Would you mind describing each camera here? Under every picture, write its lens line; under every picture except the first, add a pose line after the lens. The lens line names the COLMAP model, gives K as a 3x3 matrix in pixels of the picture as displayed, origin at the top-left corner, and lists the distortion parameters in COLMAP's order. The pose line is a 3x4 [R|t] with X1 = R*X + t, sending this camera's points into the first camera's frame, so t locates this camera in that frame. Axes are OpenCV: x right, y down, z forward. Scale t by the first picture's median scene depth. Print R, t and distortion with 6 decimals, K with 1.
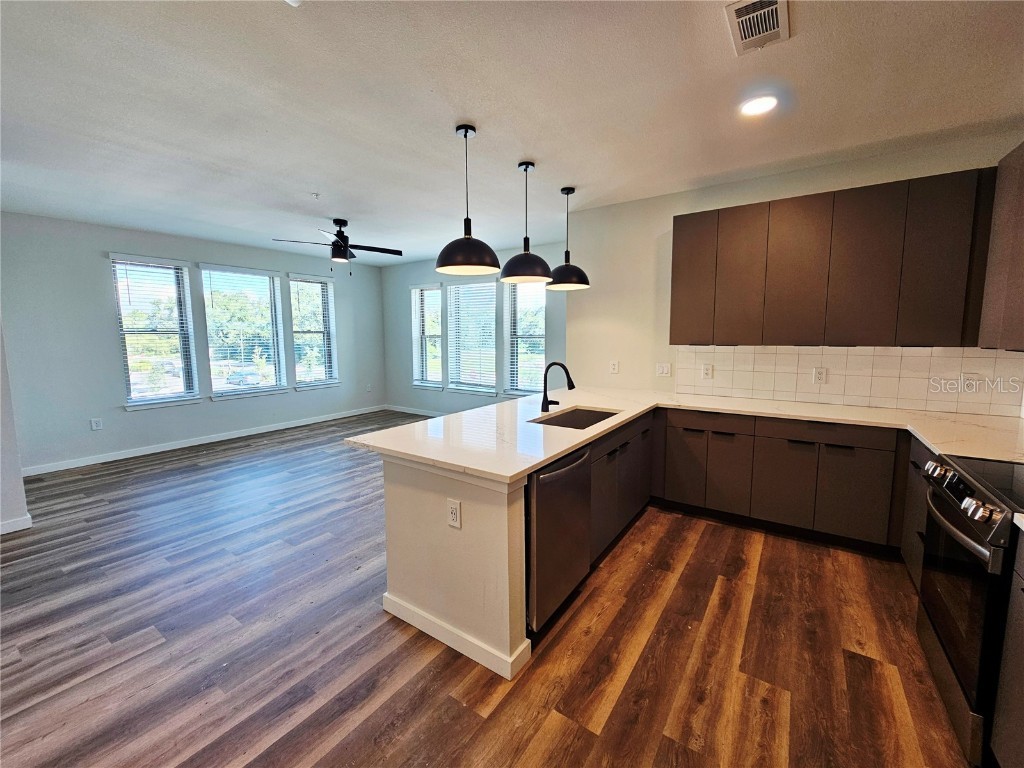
lens RADIAL K [[419.3, 0, 514.7], [0, 419.3, 379.5], [0, 0, 1]] dist [-0.002361, 0.000088]
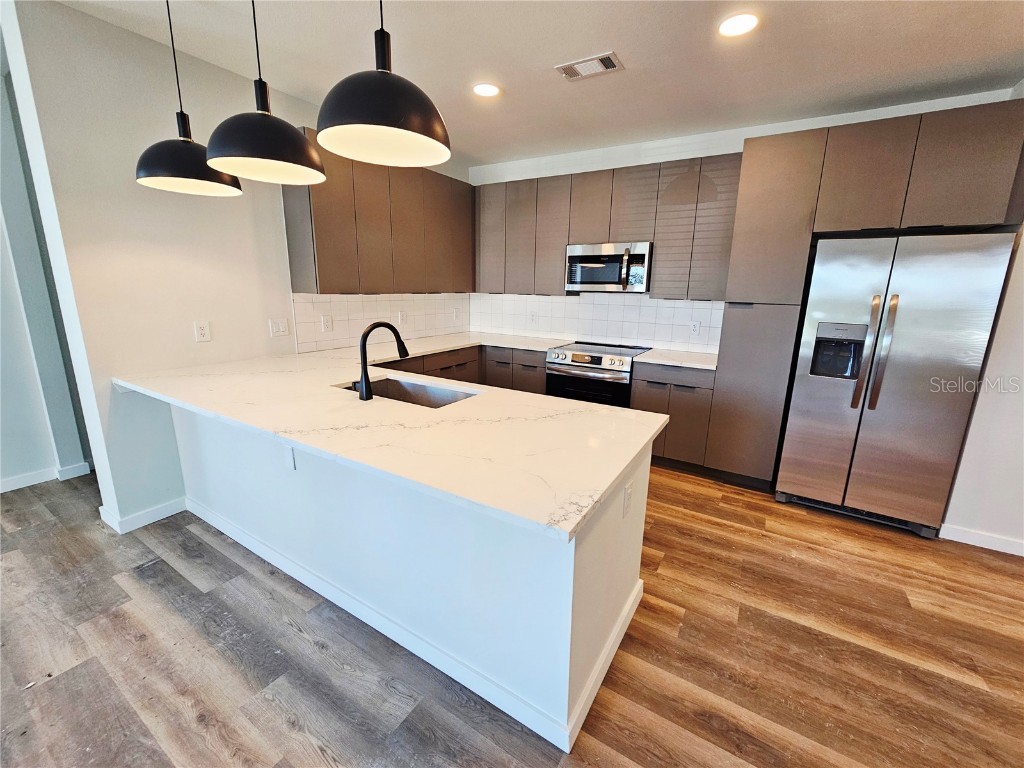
lens RADIAL K [[419.3, 0, 515.8], [0, 419.3, 384.9], [0, 0, 1]] dist [-0.002361, 0.000088]
pose [[-0.050691, -0.225634, 0.972893, -0.336000], [0.085900, 0.969550, 0.229334, -0.045055], [-0.995013, 0.095197, -0.029765, 0.454979]]
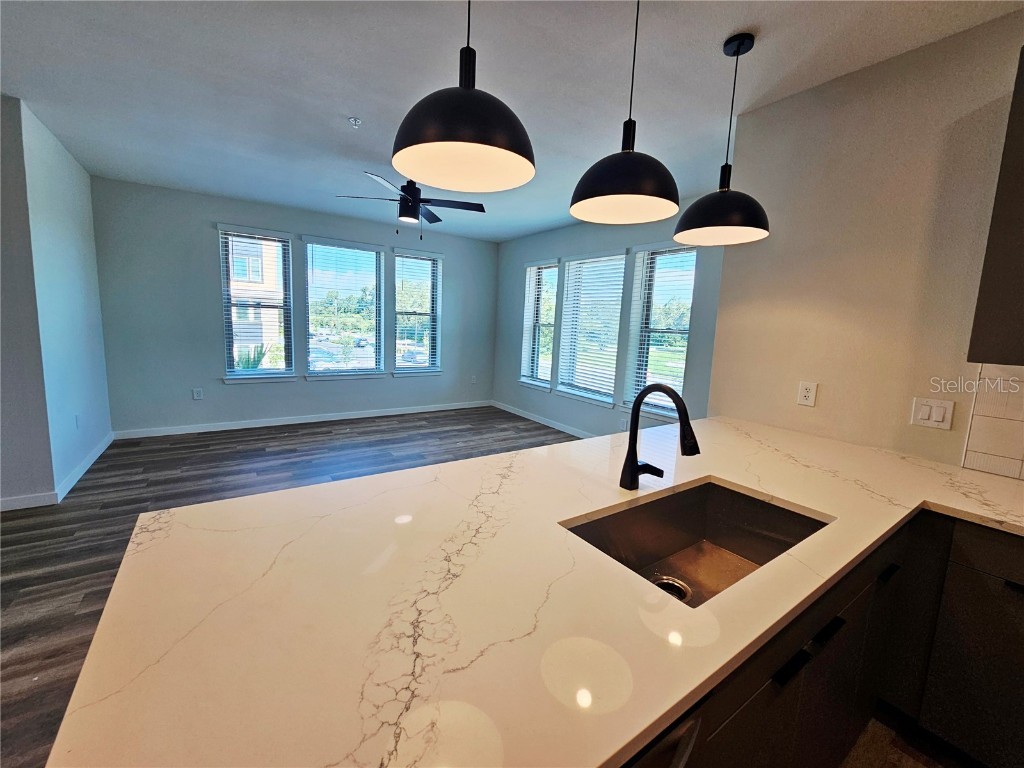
lens RADIAL K [[419.3, 0, 514.1], [0, 419.3, 377.6], [0, 0, 1]] dist [-0.002361, 0.000088]
pose [[0.932476, 0.090972, -0.349590, 0.061150], [-0.086427, 0.995847, 0.028613, -0.026862], [0.350741, 0.003533, 0.936466, 0.305154]]
